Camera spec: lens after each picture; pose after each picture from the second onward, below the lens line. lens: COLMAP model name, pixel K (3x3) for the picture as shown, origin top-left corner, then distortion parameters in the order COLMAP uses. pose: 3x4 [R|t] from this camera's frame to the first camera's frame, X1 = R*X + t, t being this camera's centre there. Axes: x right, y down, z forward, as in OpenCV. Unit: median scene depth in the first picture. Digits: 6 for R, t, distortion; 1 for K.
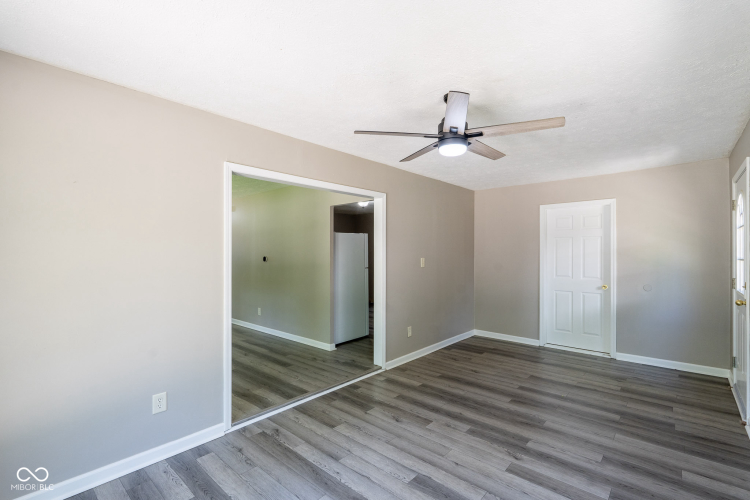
lens RADIAL K [[350.0, 0, 375.0], [0, 350.0, 250.0], [0, 0, 1]] dist [0.002772, 0.000520]
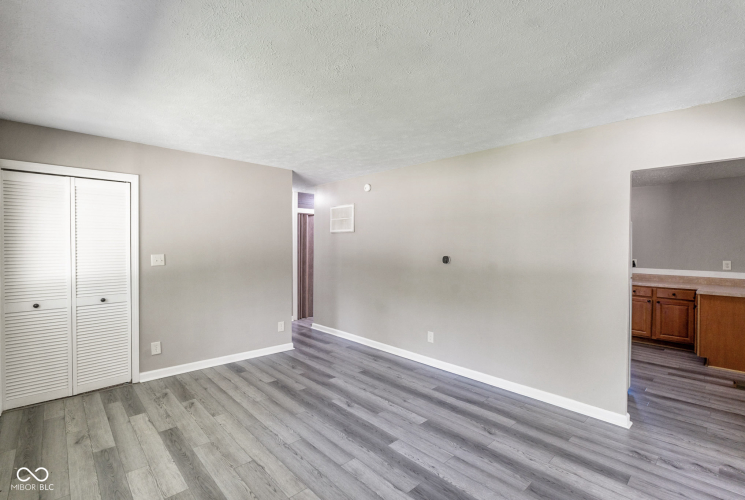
lens RADIAL K [[345.3, 0, 372.5], [0, 345.3, 250.0], [0, 0, 1]] dist [-0.003386, -0.000340]
pose [[0.995732, 0.008844, -0.091864, -0.603689], [-0.007502, 0.999860, 0.014941, -0.006798], [0.091984, -0.014188, 0.995659, 0.501811]]
